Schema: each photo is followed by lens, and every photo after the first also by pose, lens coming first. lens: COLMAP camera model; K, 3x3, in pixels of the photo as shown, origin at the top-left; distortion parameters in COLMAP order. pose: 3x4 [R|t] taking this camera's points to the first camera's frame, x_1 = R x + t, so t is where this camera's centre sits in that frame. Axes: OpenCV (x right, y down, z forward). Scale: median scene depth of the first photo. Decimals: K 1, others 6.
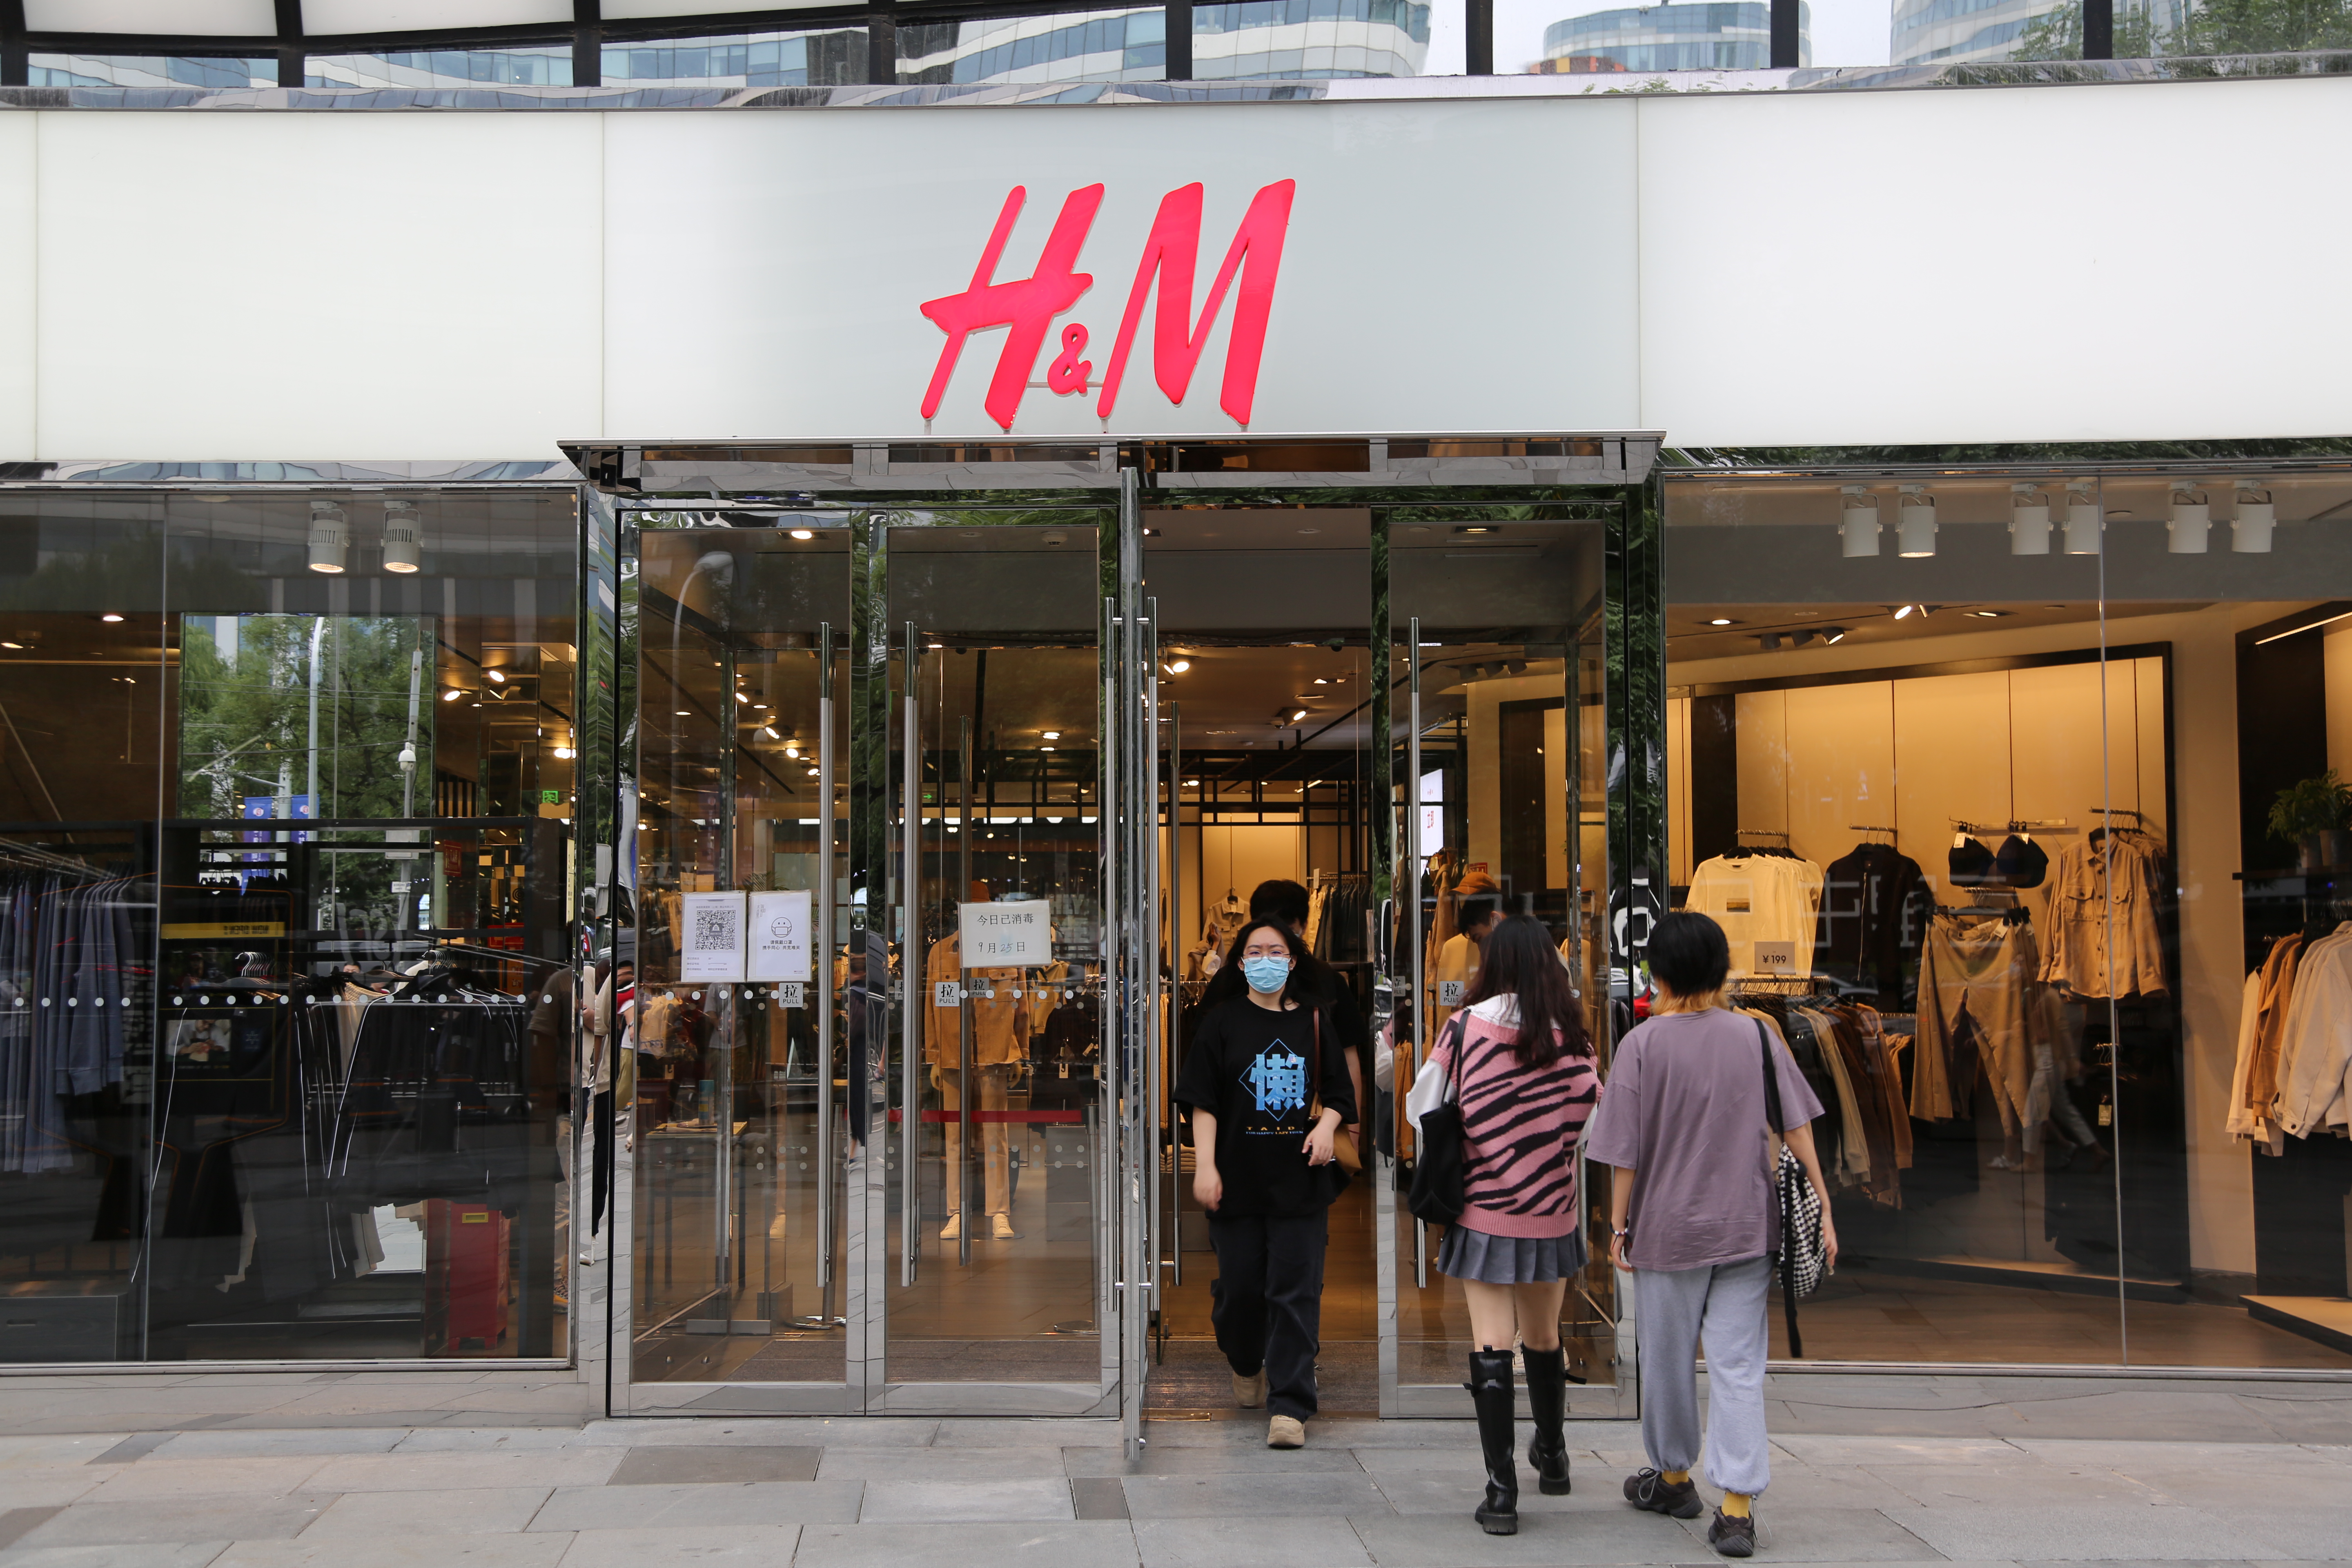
lens RADIAL K [[2761.3, 0, 1188.5], [0, 2761.3, 788.4], [0, 0, 1]] dist [0.018642, 0.000000]
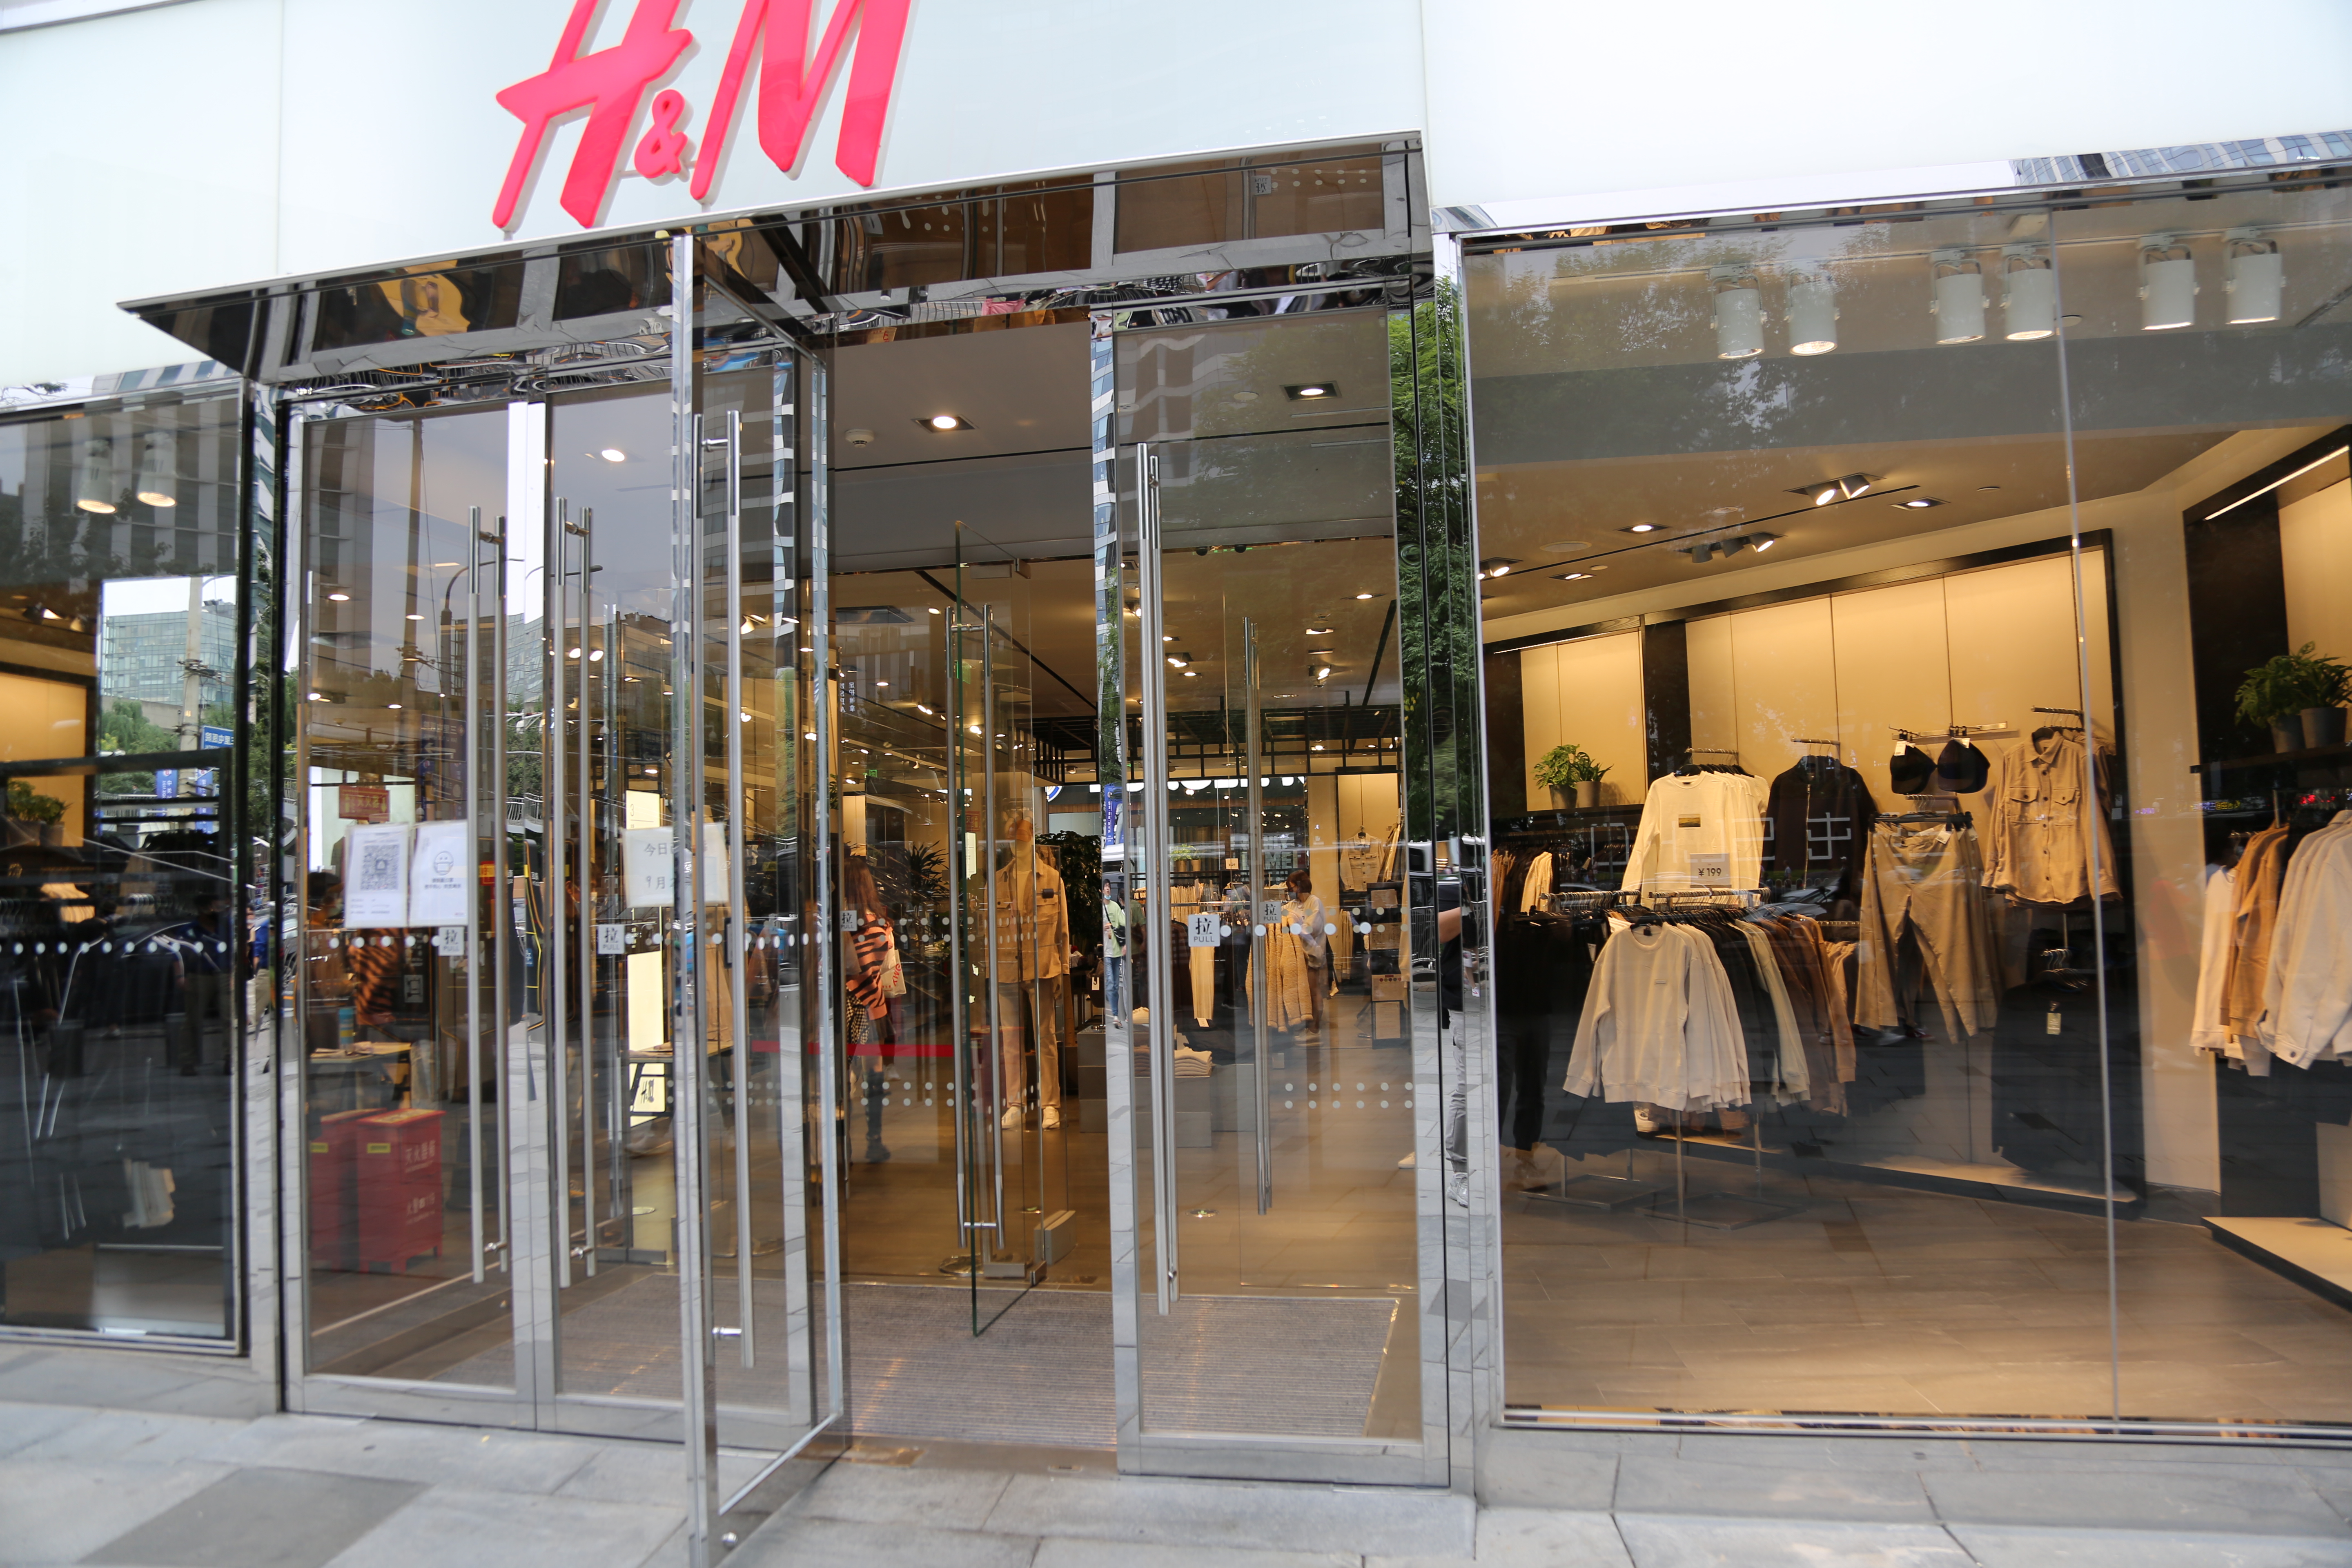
lens RADIAL K [[1696.8, 0, 1157.8], [0, 1696.8, 796.8], [0, 0, 1]] dist [-0.115256, 0.026652]
pose [[0.987170, -0.029603, -0.156906, 0.112815], [0.031607, 0.999447, 0.010290, 0.022907], [0.156514, -0.015117, 0.987560, 0.382473]]
